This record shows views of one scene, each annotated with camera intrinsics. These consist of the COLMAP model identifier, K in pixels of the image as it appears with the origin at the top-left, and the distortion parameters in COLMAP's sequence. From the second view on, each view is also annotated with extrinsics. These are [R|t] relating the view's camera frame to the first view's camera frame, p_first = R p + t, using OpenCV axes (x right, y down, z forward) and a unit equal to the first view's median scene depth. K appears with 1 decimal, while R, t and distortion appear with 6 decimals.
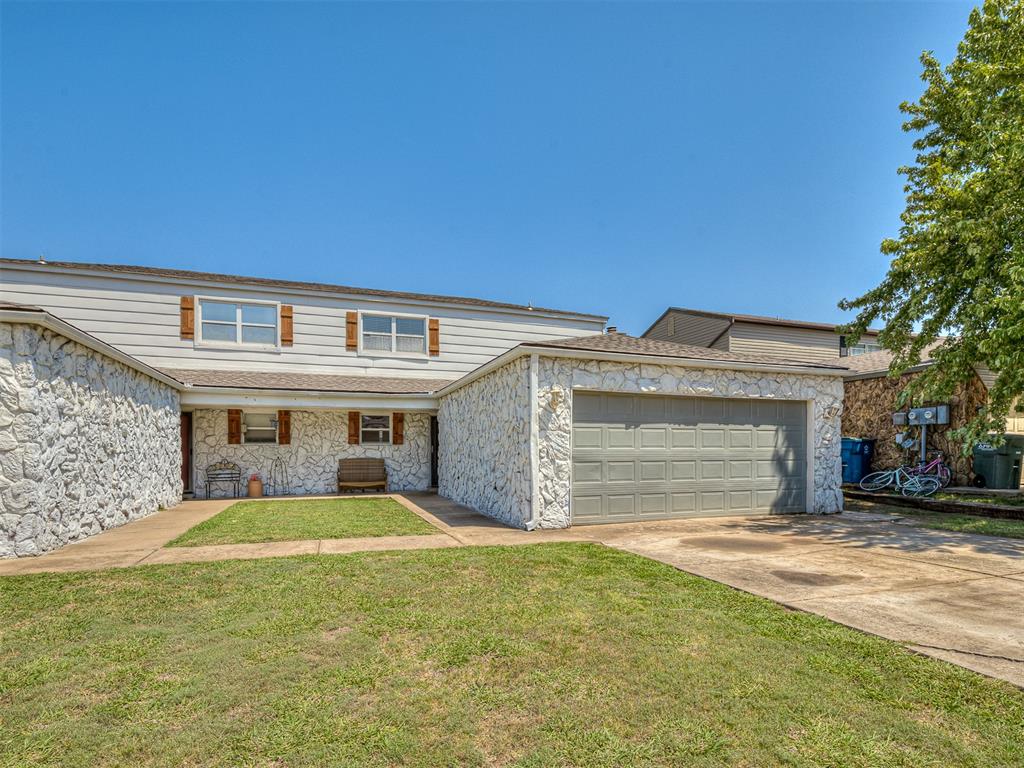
lens RADIAL K [[550.5, 0, 535.0], [0, 550.5, 458.3], [0, 0, 1]] dist [-0.004604, 0.000727]
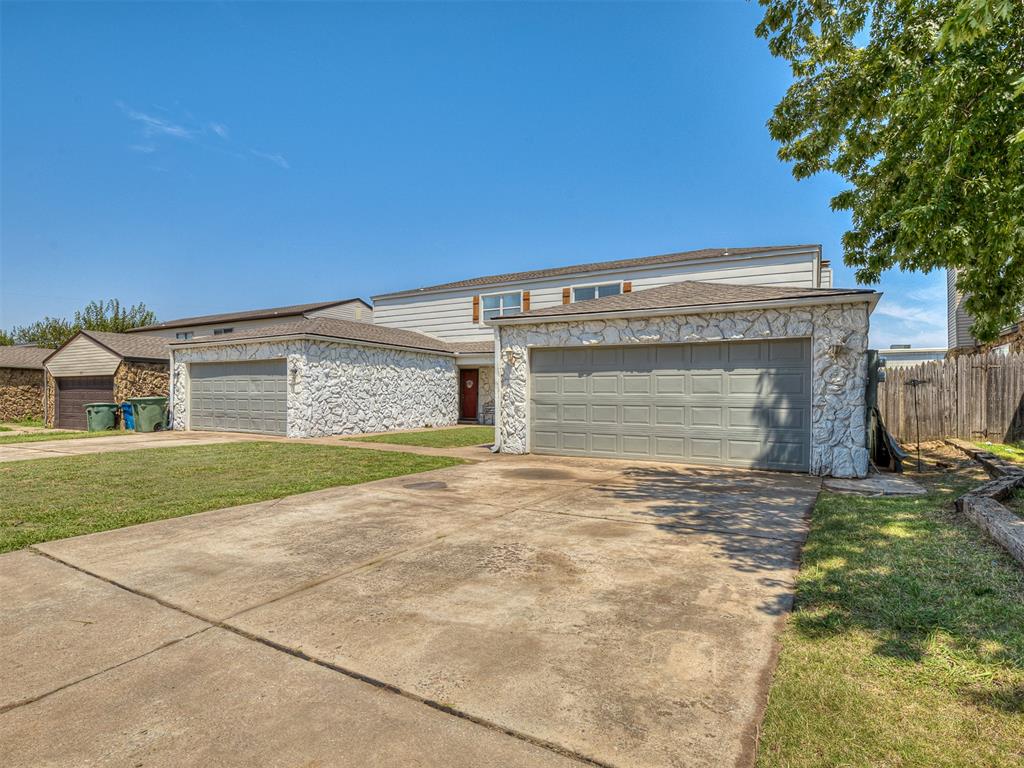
lens RADIAL K [[550.5, 0, 520.9], [0, 550.5, 387.1], [0, 0, 1]] dist [-0.004604, 0.000727]
pose [[0.624031, -0.002899, -0.781394, 0.965790], [-0.017752, 0.999682, -0.017886, -0.008443], [0.781198, 0.025033, 0.623781, 0.165421]]
